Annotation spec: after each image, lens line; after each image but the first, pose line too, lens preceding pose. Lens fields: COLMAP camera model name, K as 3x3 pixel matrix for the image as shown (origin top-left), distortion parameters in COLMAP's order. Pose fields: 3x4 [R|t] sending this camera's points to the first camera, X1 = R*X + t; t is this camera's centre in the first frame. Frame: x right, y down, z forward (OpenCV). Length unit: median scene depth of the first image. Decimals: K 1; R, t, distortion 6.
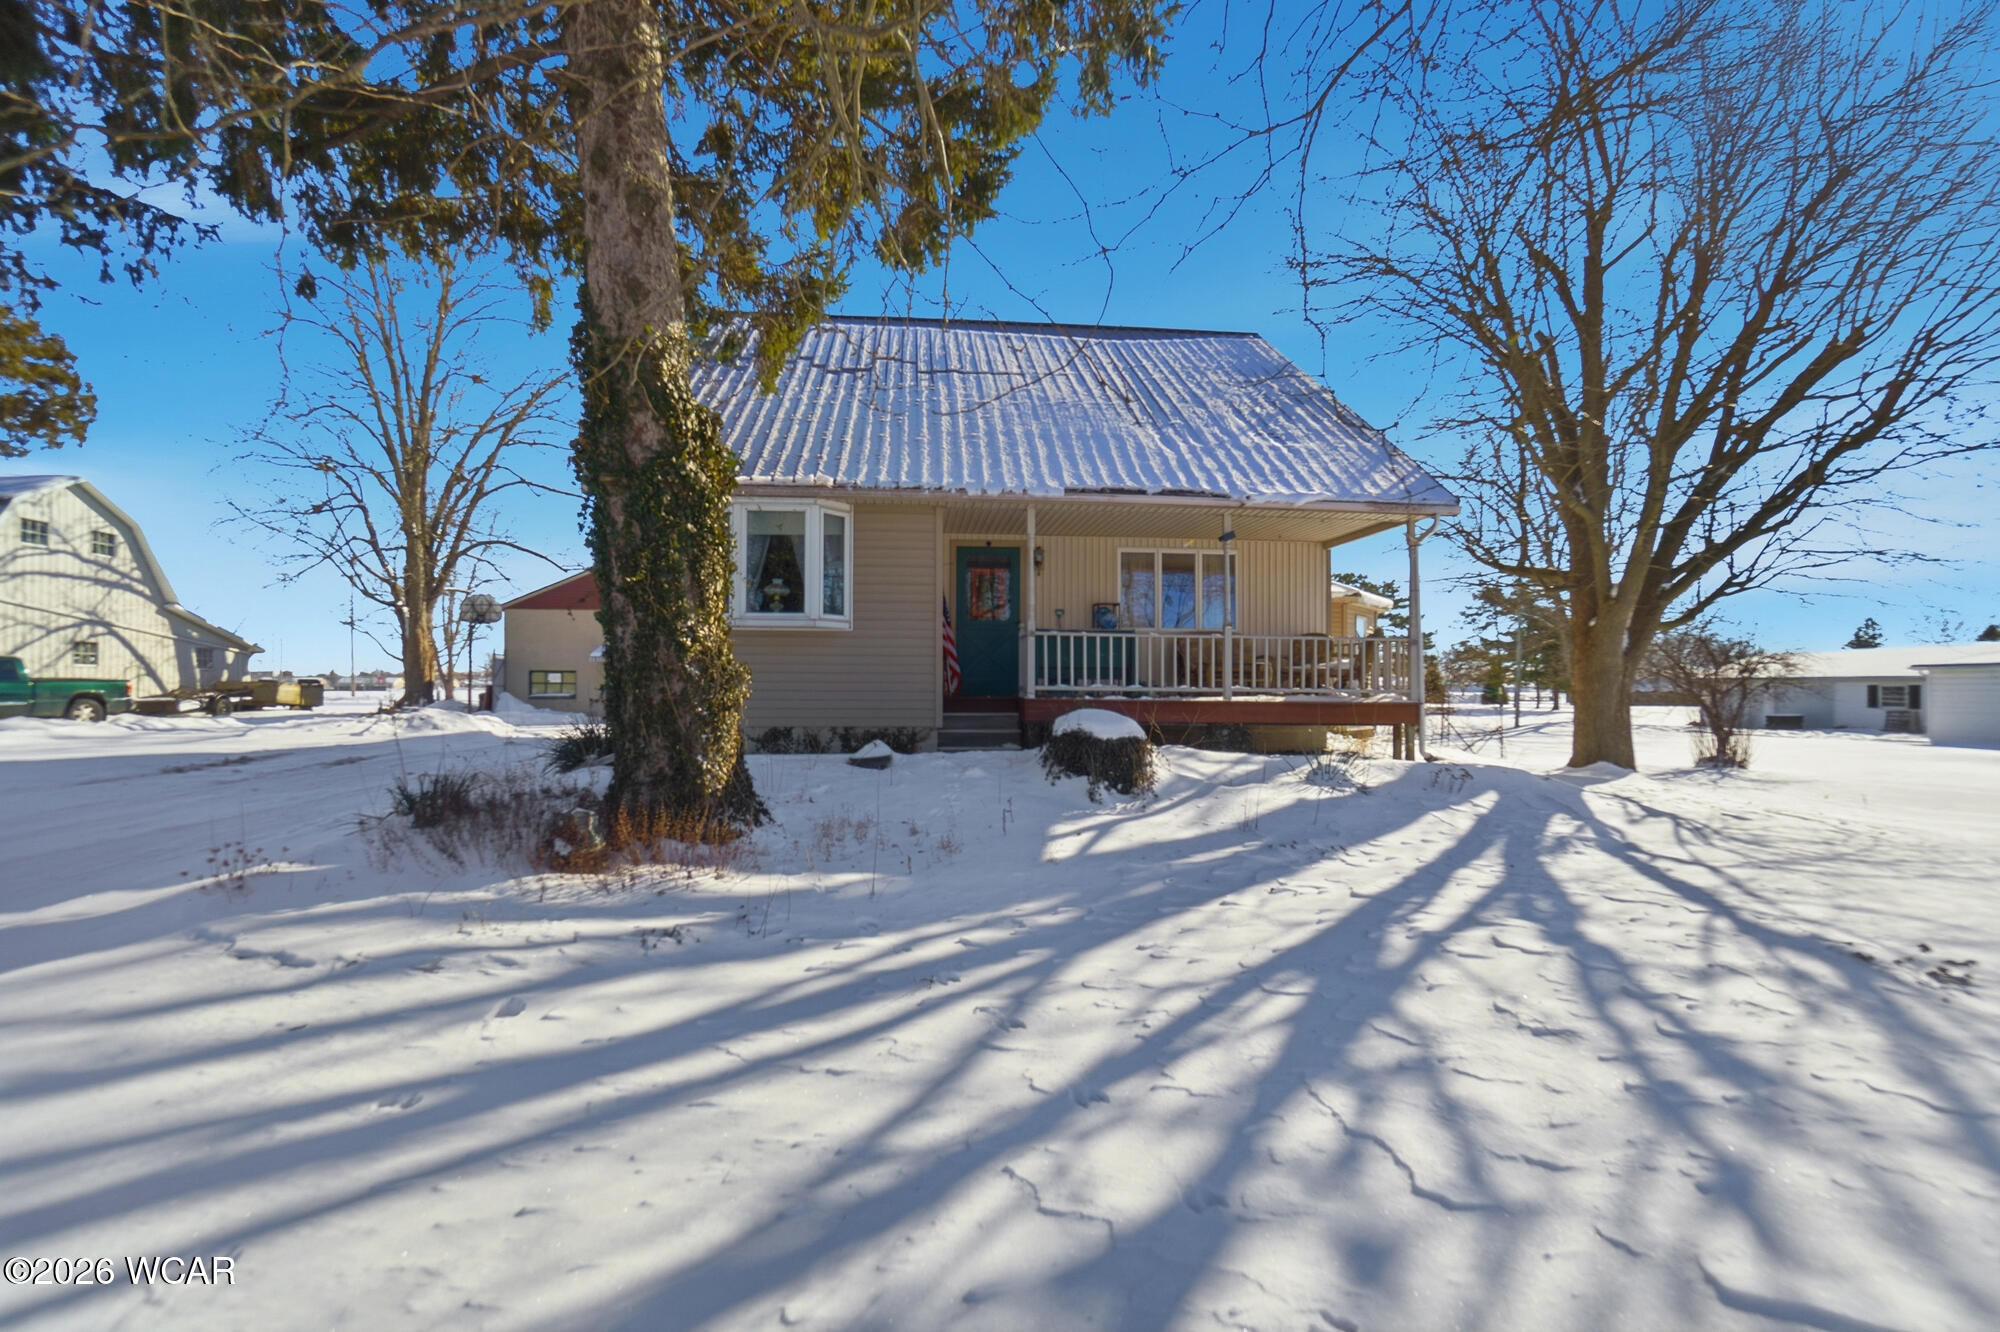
lens RADIAL K [[907.3, 0, 997.3], [0, 907.3, 701.3], [0, 0, 1]] dist [-0.012125, 0.000000]
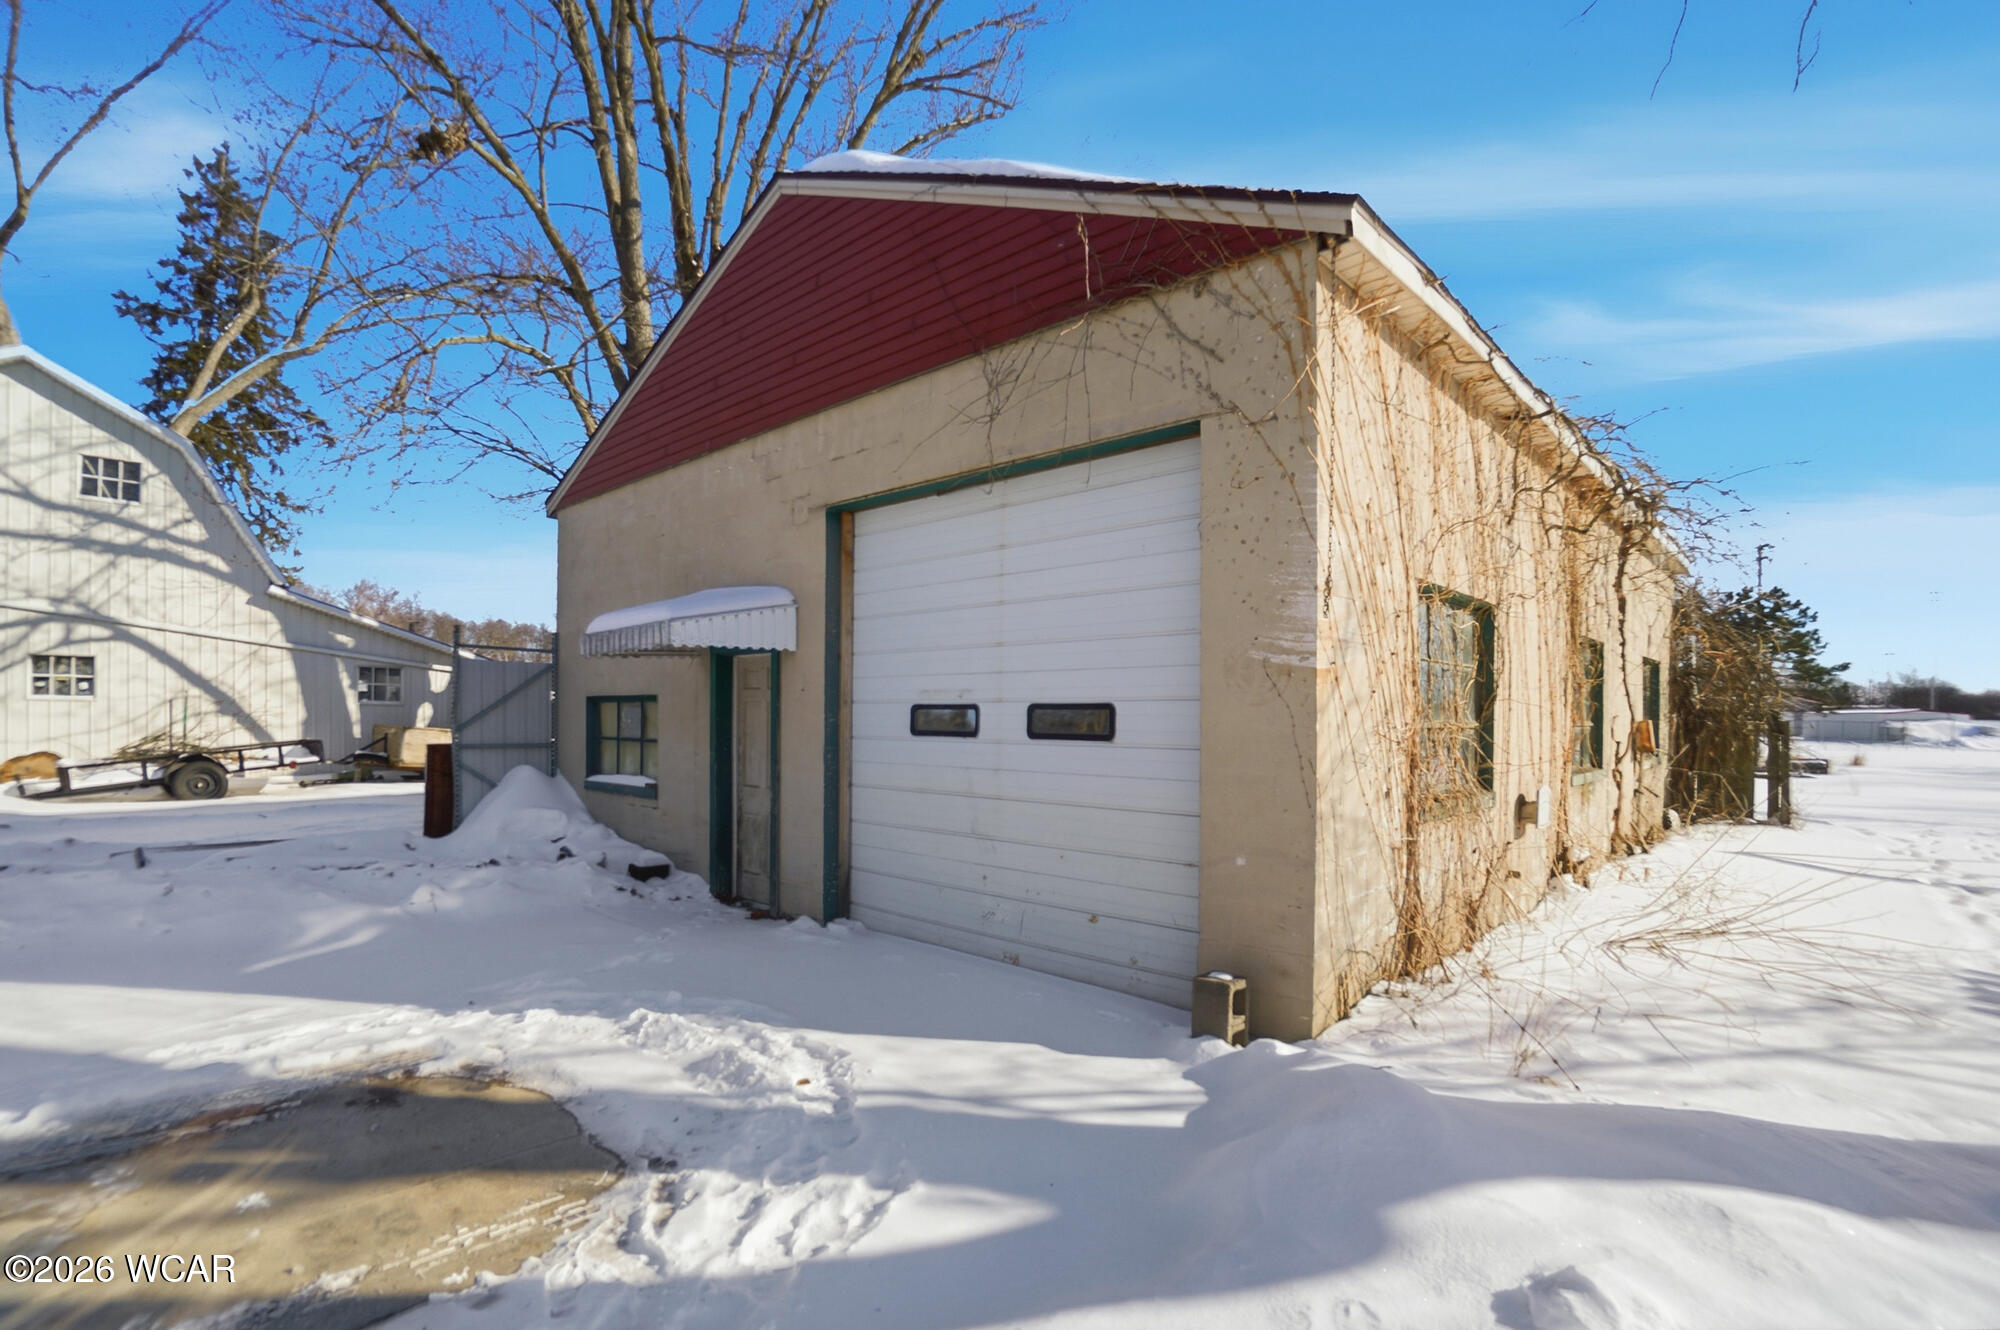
lens RADIAL K [[907.3, 0, 997.3], [0, 907.3, 700.3], [0, 0, 1]] dist [-0.012125, 0.000000]
pose [[0.665099, -0.011027, -0.746674, -0.217373], [-0.015741, 0.999462, -0.028781, -0.030199], [0.746589, 0.030895, 0.664568, 1.037727]]
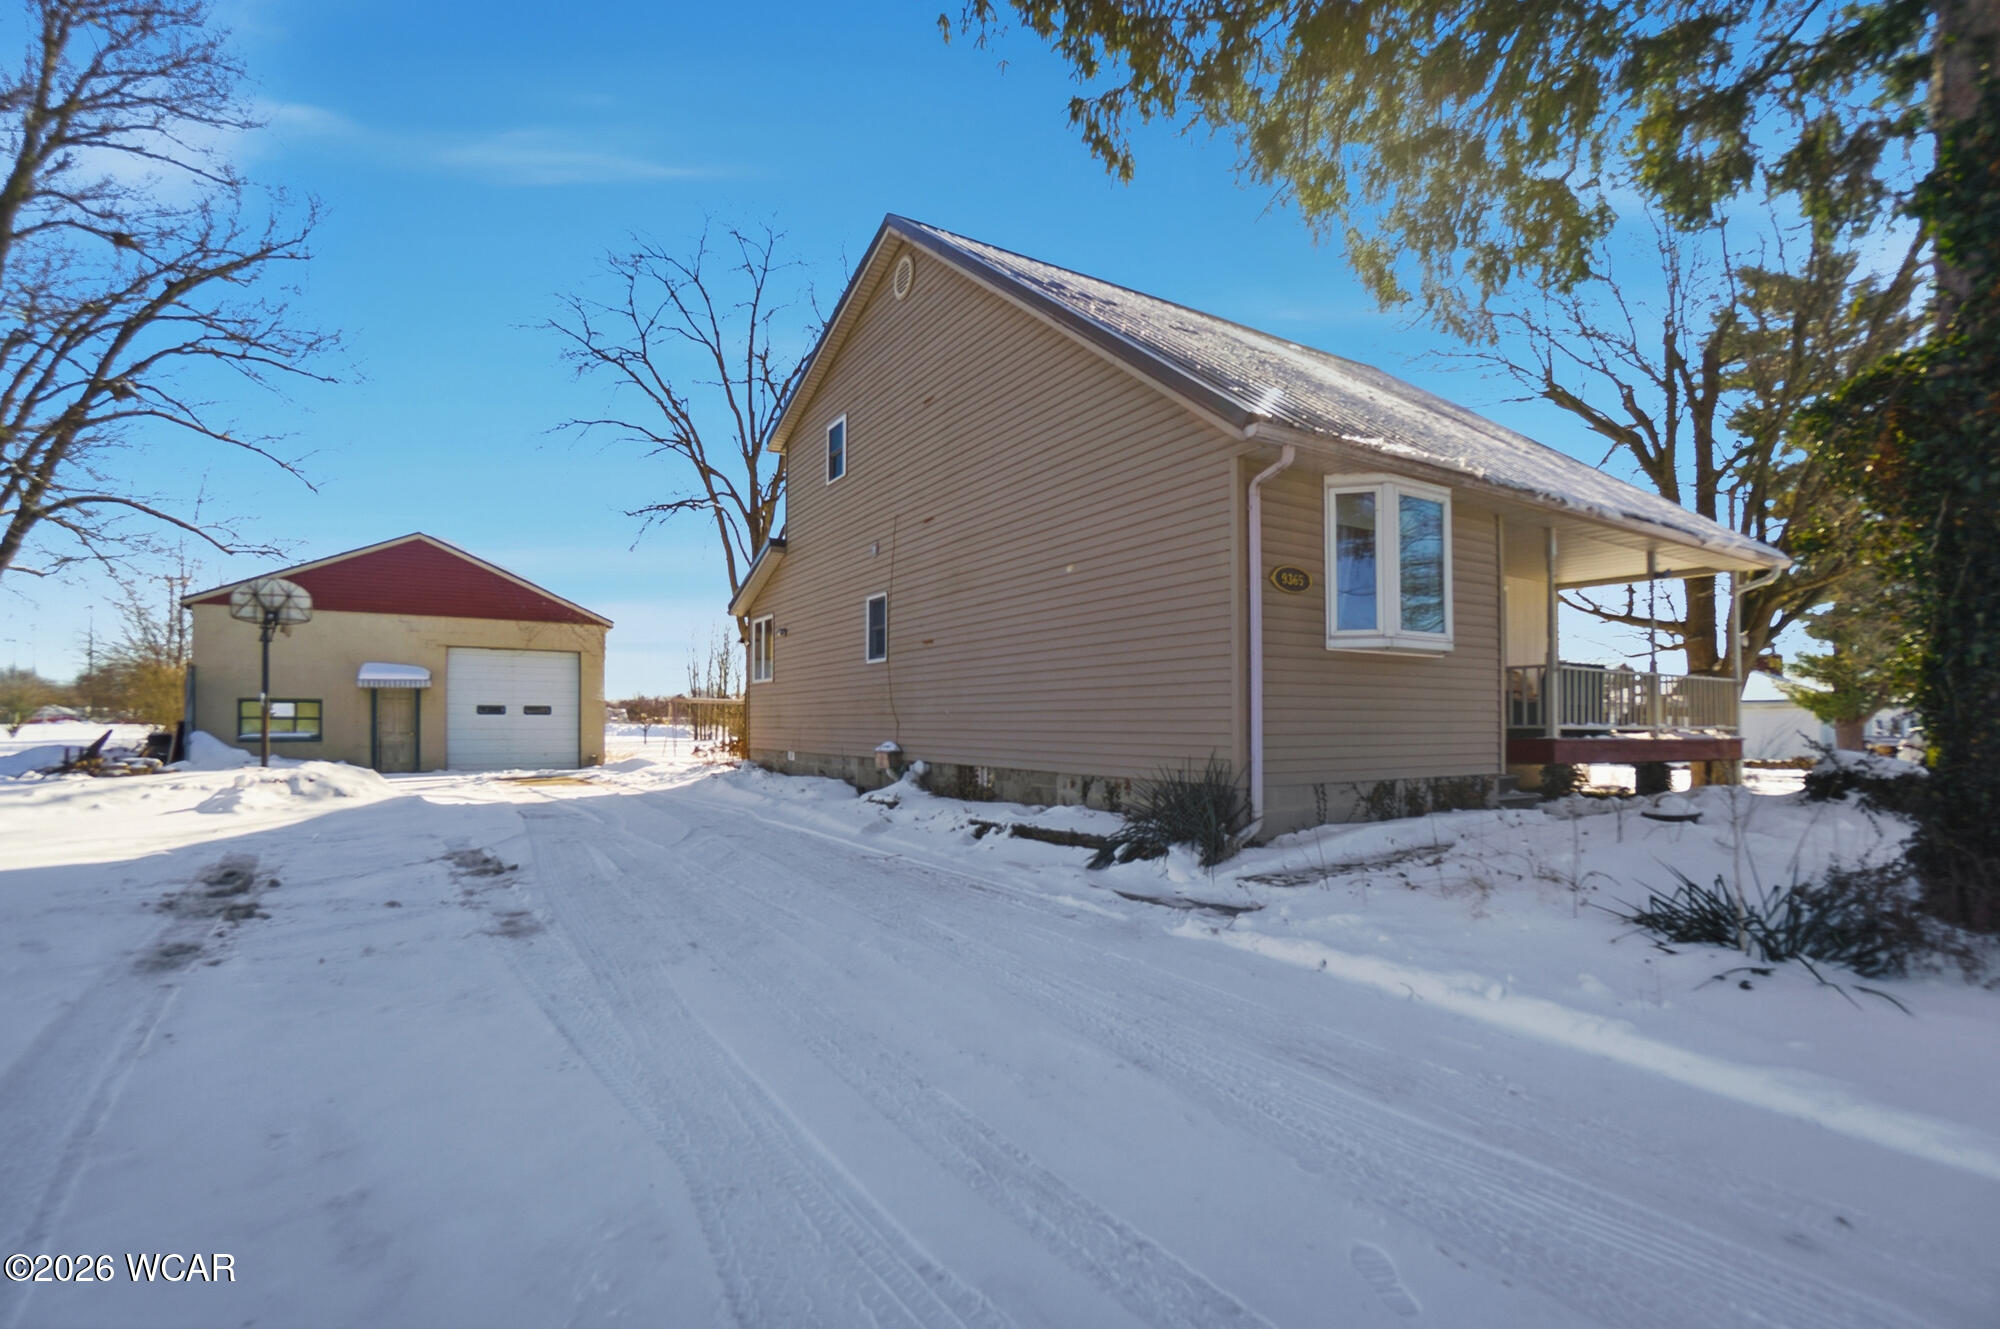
lens RADIAL K [[907.3, 0, 997.3], [0, 907.3, 699.8], [0, 0, 1]] dist [-0.012125, 0.000000]
pose [[0.898654, 0.010602, 0.438530, -0.343097], [0.007004, 0.999234, -0.038511, -0.004427], [-0.438602, 0.037679, 0.897891, 0.195640]]
